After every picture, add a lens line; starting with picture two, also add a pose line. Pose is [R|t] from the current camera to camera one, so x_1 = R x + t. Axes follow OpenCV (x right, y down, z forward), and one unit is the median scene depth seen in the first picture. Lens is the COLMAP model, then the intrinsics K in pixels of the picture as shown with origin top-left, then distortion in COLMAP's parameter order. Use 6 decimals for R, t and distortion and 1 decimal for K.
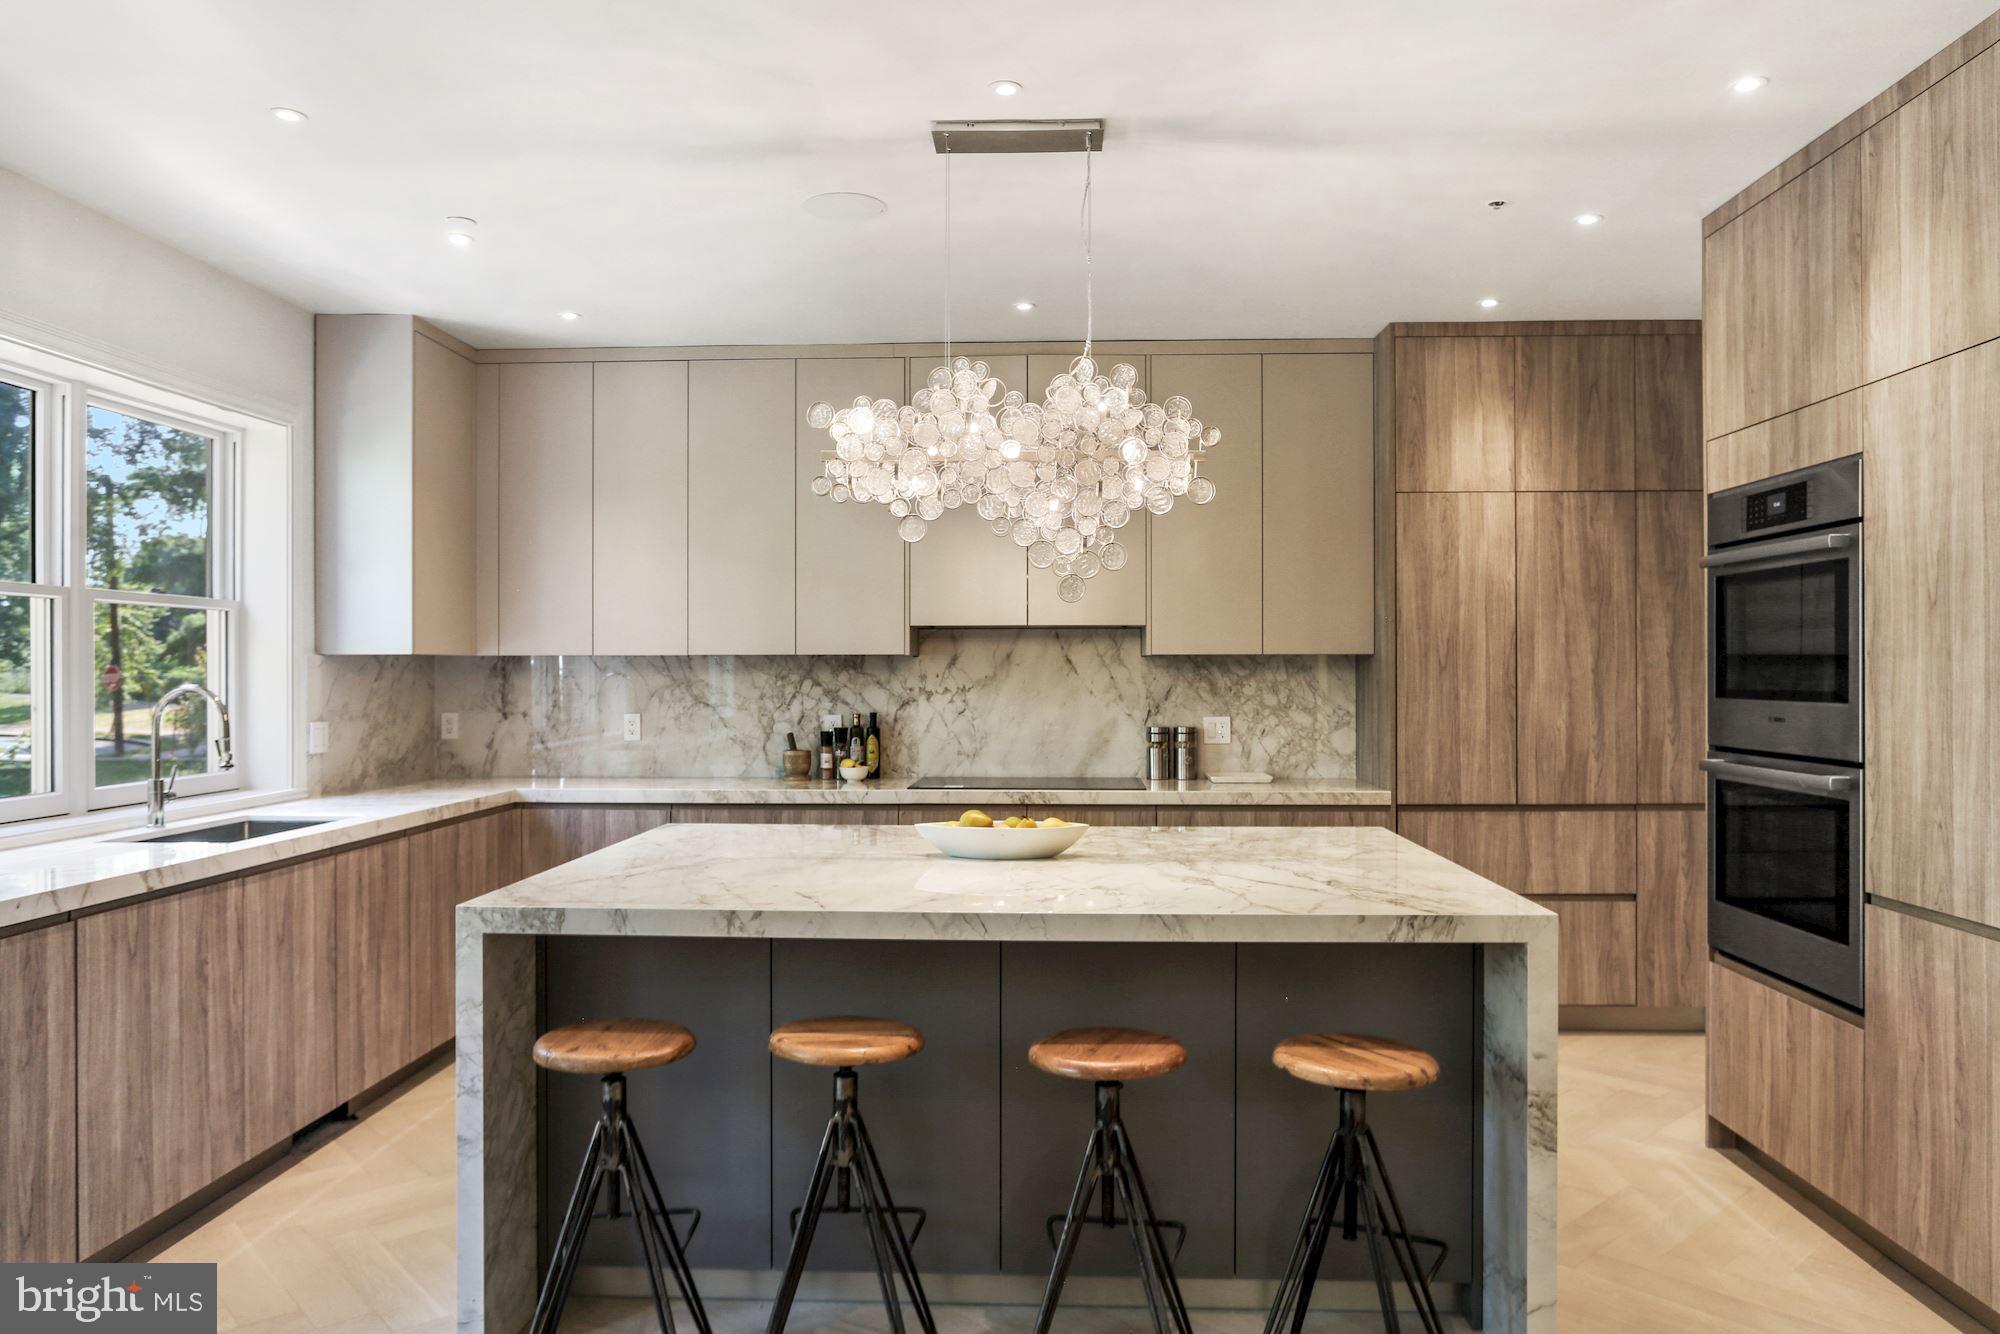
lens RADIAL K [[1338.8, 0, 1004.1], [0, 1338.8, 670.4], [0, 0, 1]] dist [-0.013498, 0.007938]
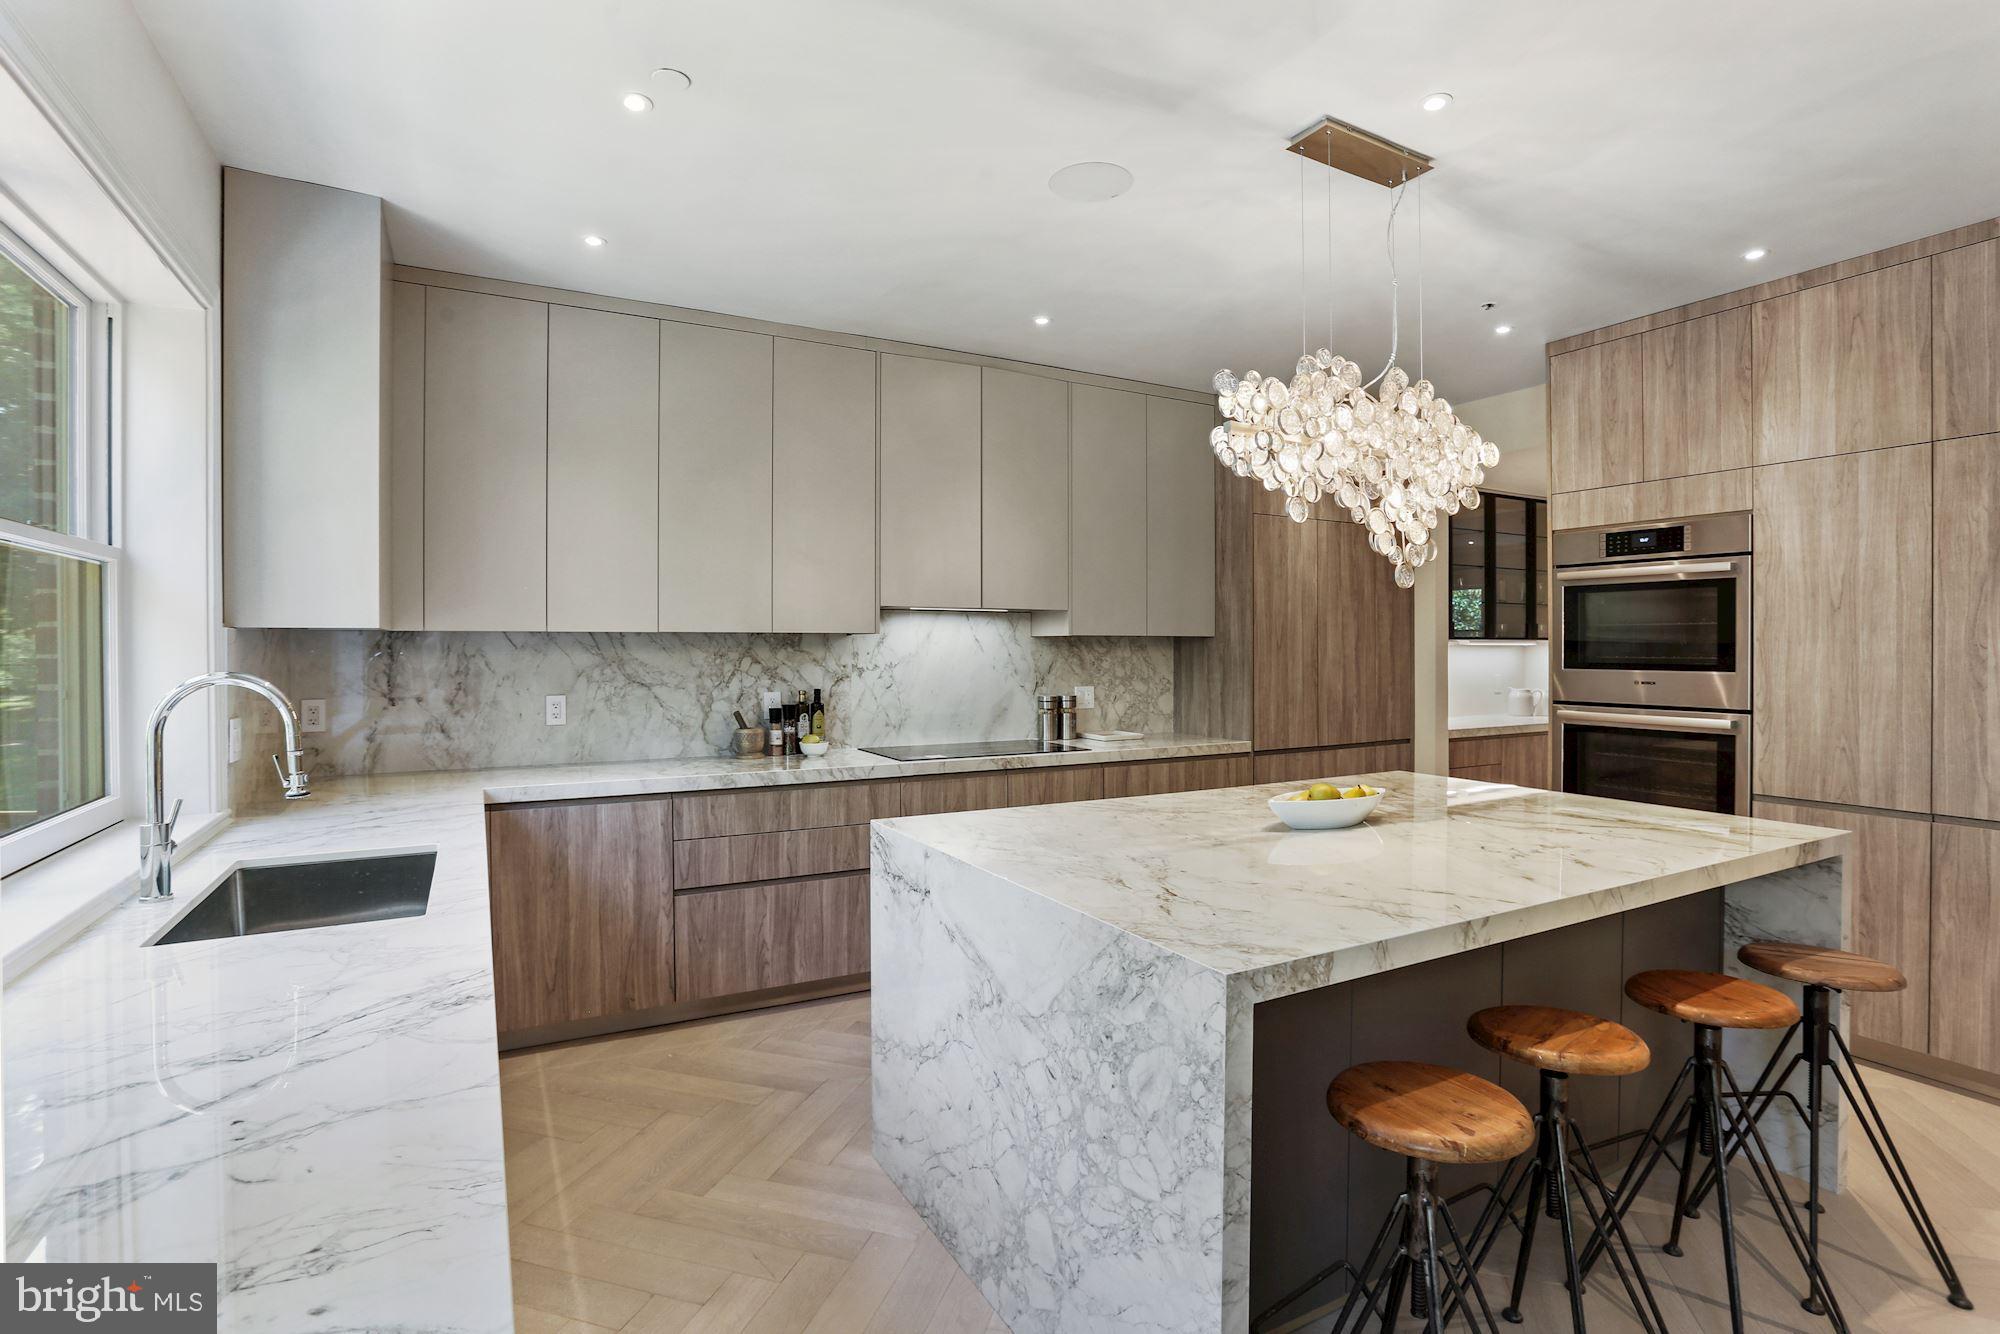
lens RADIAL K [[961.5, 0, 1000.5], [0, 961.5, 653.4], [0, 0, 1]] dist [-0.022099, 0.003932]
pose [[0.846516, -0.001406, 0.532362, -0.378194], [-0.002366, 0.999977, 0.006403, -0.001071], [-0.532358, -0.006680, 0.846493, 0.295879]]
